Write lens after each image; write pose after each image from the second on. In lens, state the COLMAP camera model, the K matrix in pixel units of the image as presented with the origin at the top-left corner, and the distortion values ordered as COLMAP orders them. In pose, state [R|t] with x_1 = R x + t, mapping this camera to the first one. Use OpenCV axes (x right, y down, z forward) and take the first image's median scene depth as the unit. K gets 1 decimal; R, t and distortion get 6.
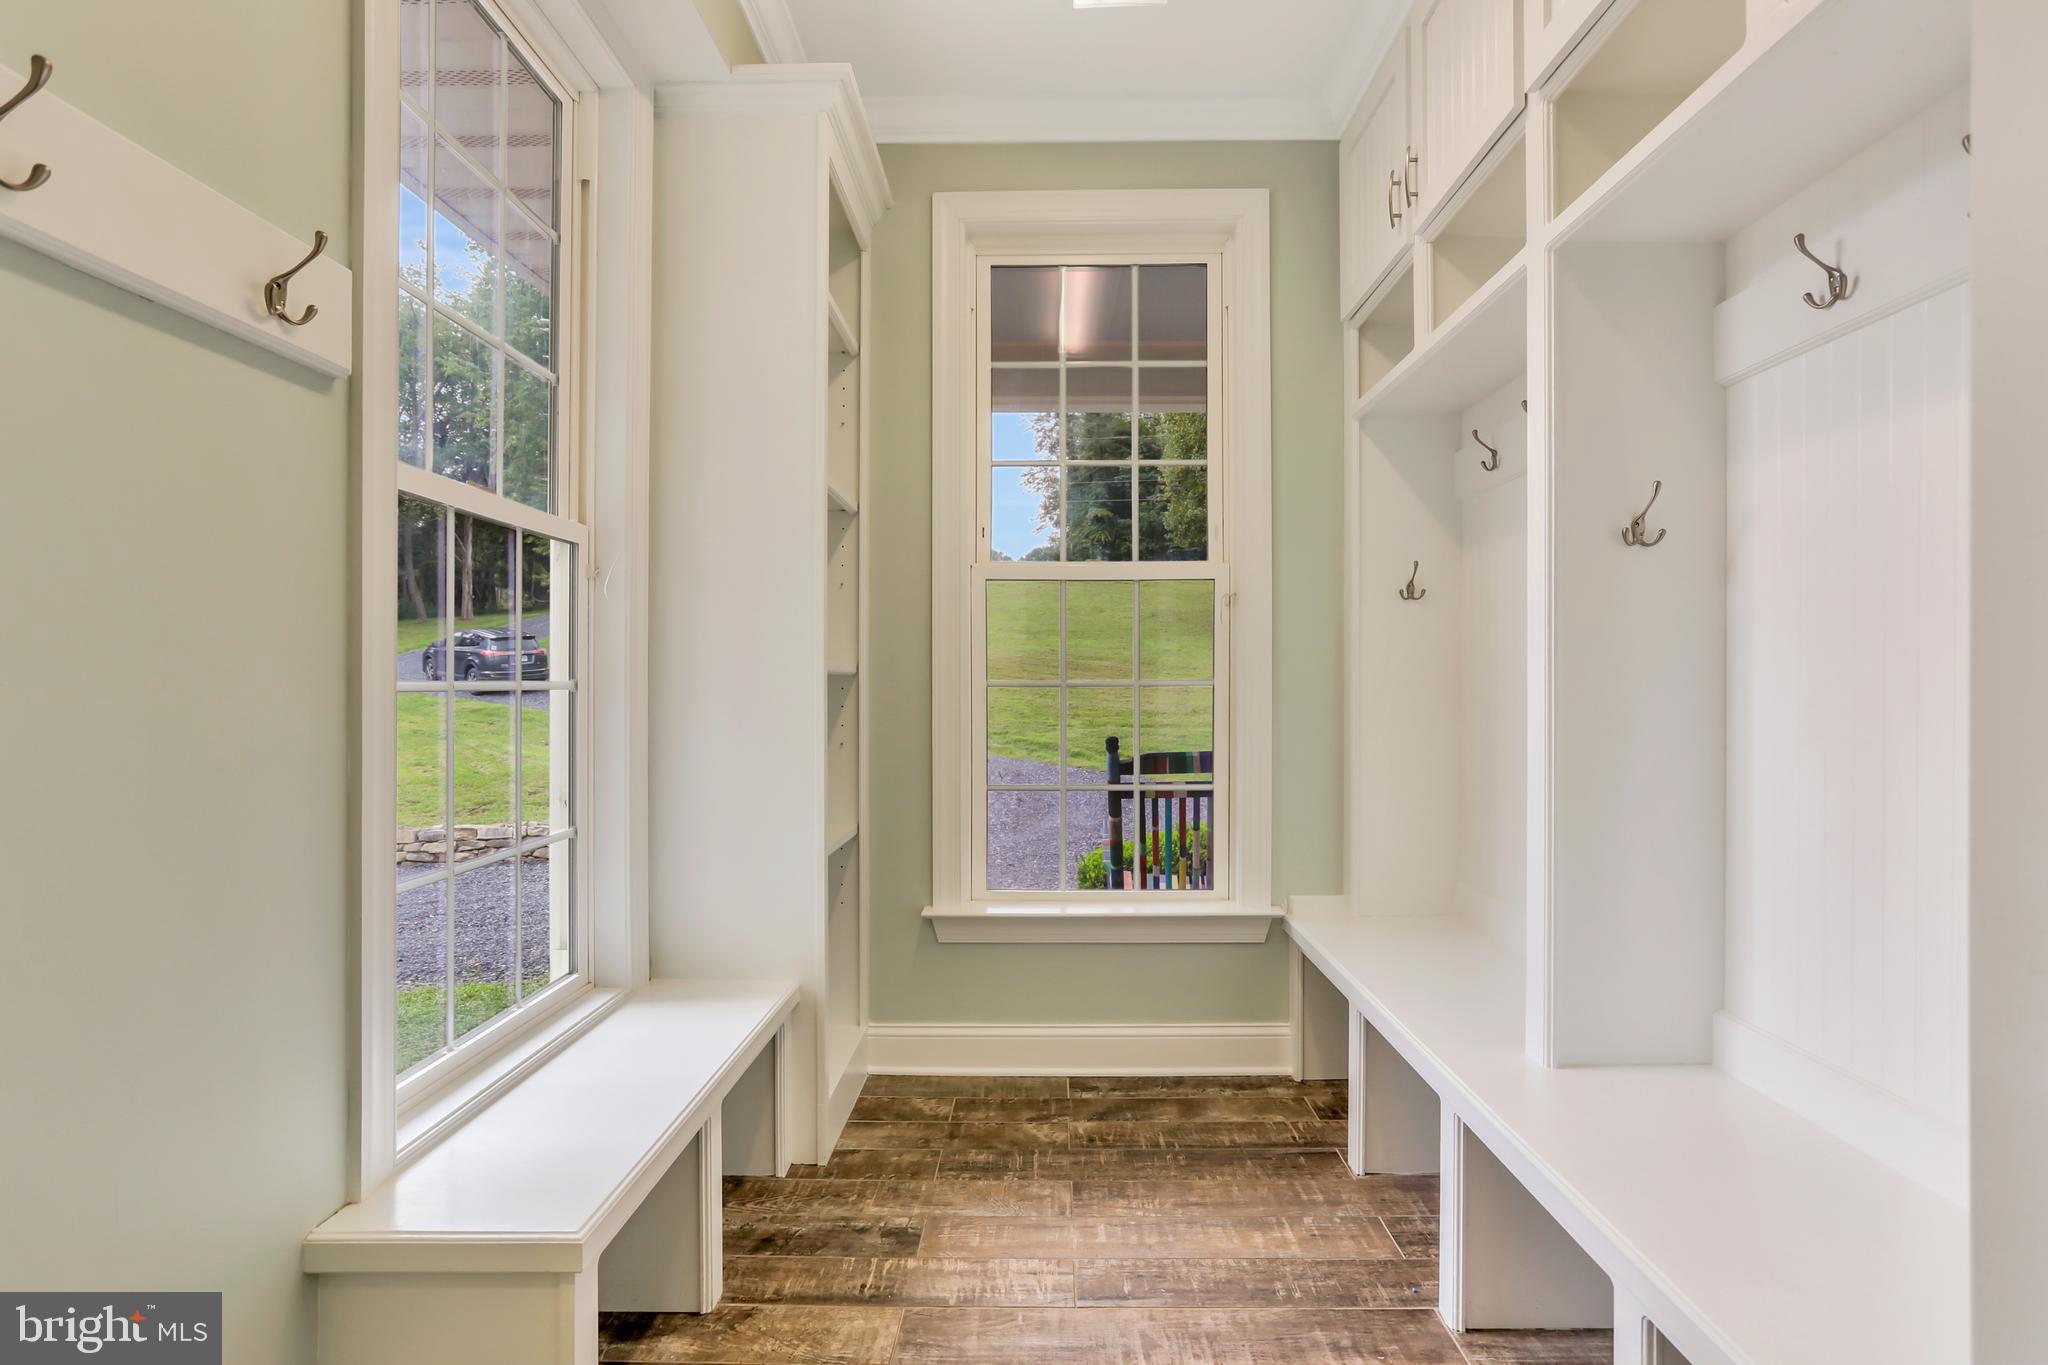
lens RADIAL K [[1011.6, 0, 1032.8], [0, 1011.6, 705.0], [0, 0, 1]] dist [-0.036790, 0.019278]
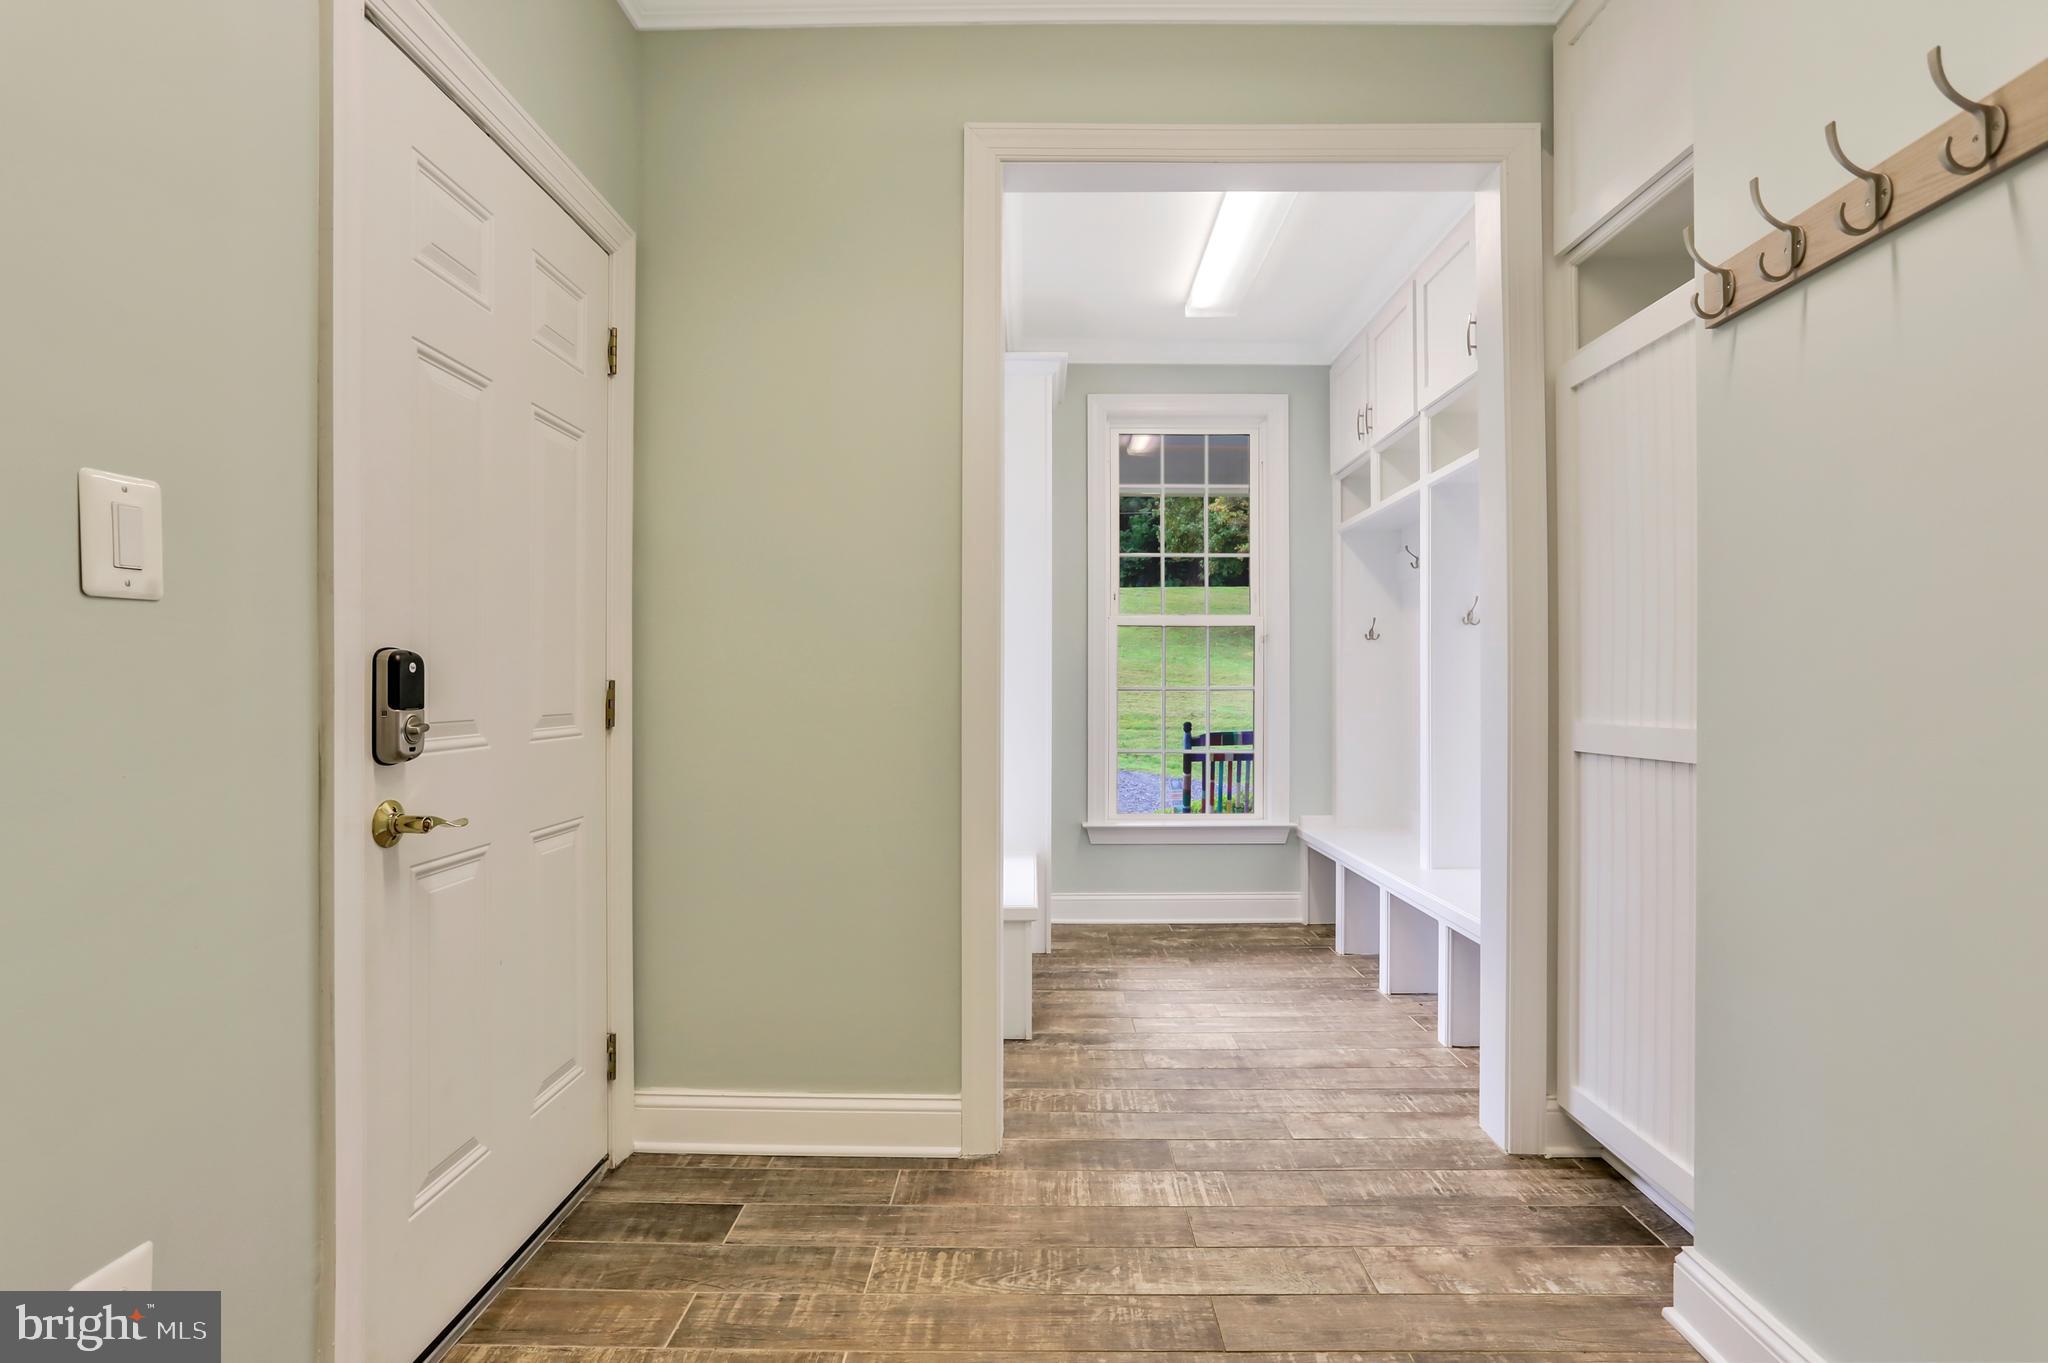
lens RADIAL K [[1011.6, 0, 1032.8], [0, 1011.6, 704.0], [0, 0, 1]] dist [-0.036790, 0.019278]
pose [[0.999899, 0.000394, 0.014194, -0.226983], [-0.000307, 0.999981, -0.006161, 0.015125], [-0.014197, 0.006156, 0.999880, -0.713805]]
